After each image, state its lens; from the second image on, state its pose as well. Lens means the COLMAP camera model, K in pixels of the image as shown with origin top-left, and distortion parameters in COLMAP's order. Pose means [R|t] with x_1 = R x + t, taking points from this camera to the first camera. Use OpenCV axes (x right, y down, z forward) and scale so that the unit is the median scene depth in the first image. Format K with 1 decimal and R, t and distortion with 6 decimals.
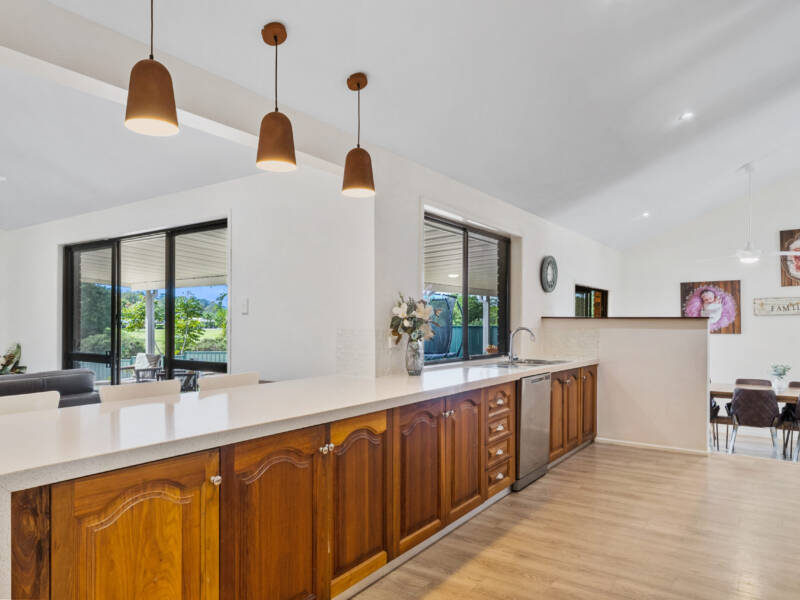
lens RADIAL K [[551.5, 0, 401.1], [0, 551.5, 317.9], [0, 0, 1]] dist [-0.001349, -0.000626]
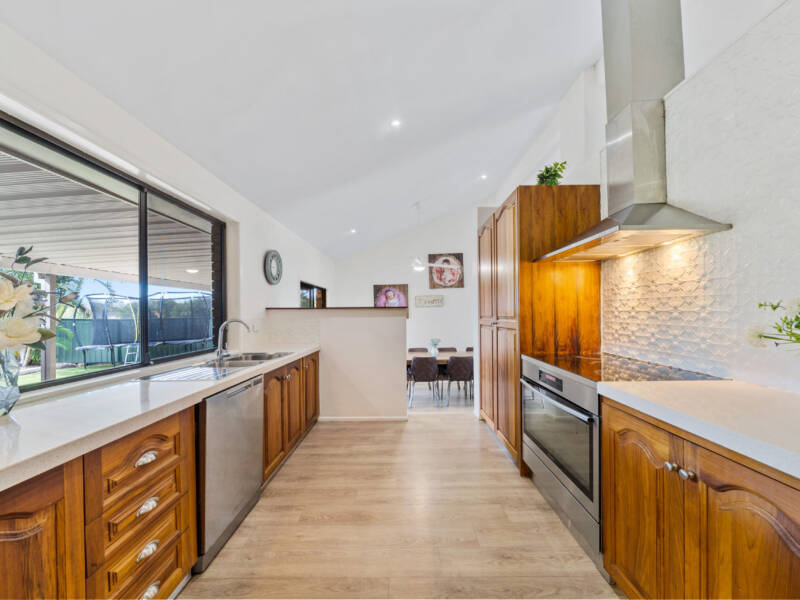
lens RADIAL K [[314.2, 0, 400.3], [0, 314.2, 310.5], [0, 0, 1]] dist [-0.000103, 0.000113]
pose [[0.827713, -0.011267, 0.561039, 0.151331], [0.012254, 0.999923, 0.002002, 0.005561], [-0.561018, 0.005218, 0.827787, 0.423447]]
